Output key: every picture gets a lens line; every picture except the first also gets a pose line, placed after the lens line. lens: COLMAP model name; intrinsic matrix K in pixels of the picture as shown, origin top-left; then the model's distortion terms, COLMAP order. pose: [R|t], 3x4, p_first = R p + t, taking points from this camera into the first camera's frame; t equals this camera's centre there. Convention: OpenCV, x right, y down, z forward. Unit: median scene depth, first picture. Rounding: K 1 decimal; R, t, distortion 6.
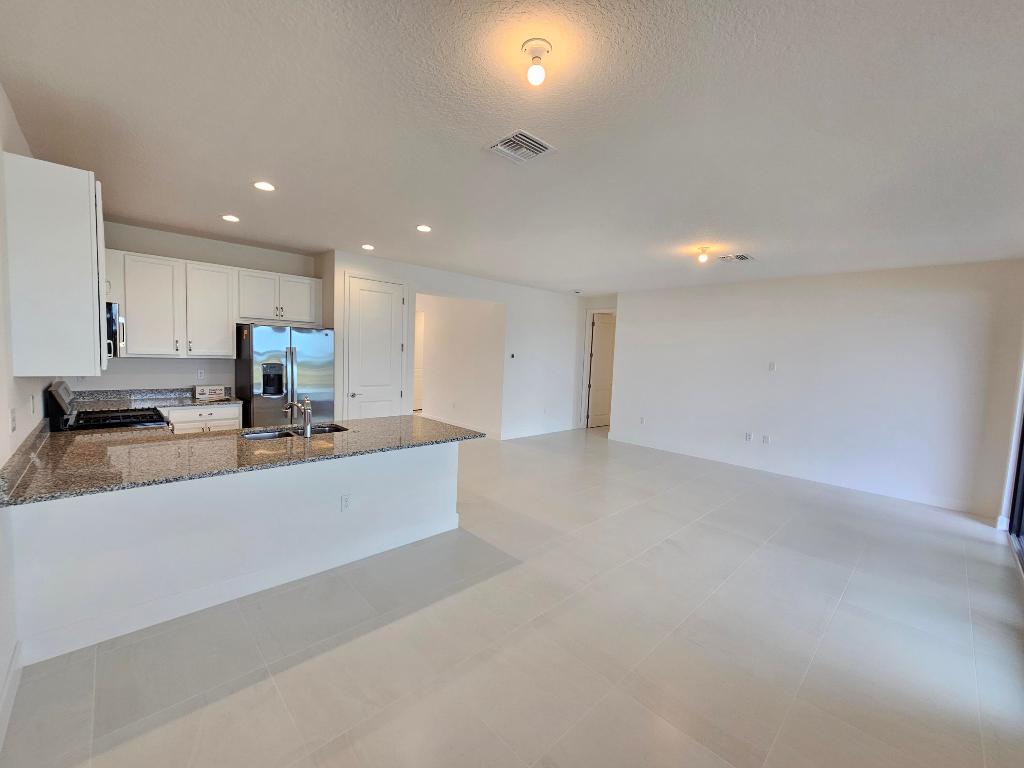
lens RADIAL K [[417.5, 0, 518.1], [0, 417.5, 383.5], [0, 0, 1]] dist [-0.002546, -0.000115]
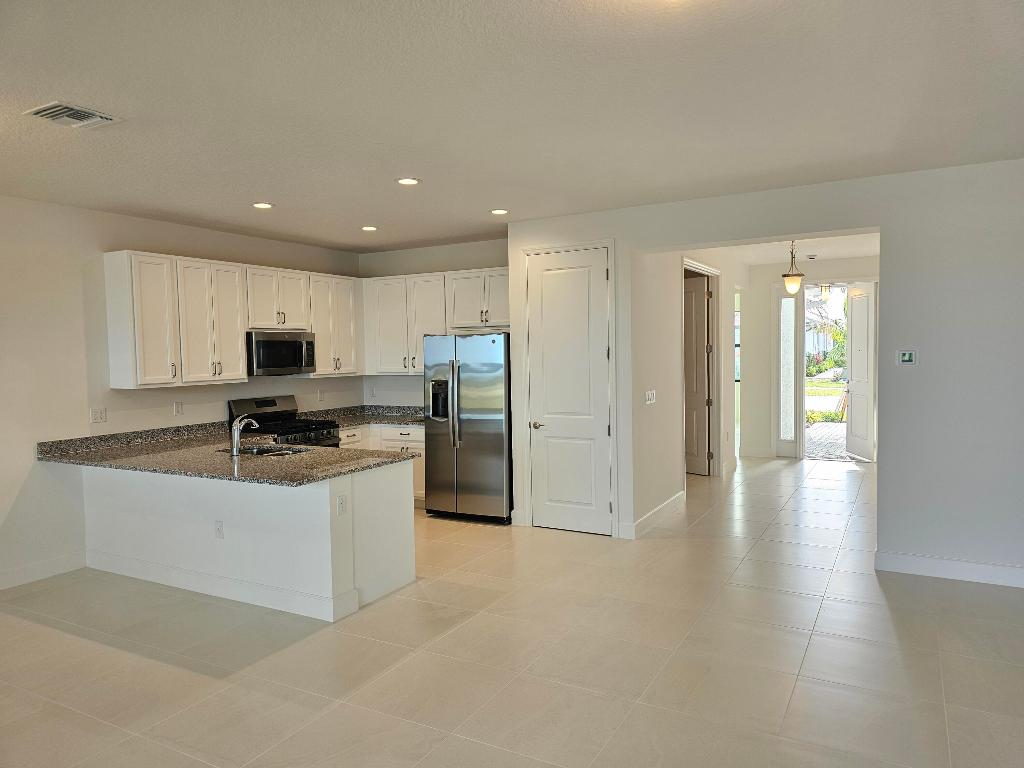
lens RADIAL K [[698.9, 0, 519.5], [0, 698.9, 389.7], [0, 0, 1]] dist [0.009169, -0.001601]
pose [[0.291471, 0.006963, -0.956554, 0.807732], [-0.042904, 0.999062, -0.005800, -0.027784], [0.955617, 0.042731, 0.291496, 0.749732]]
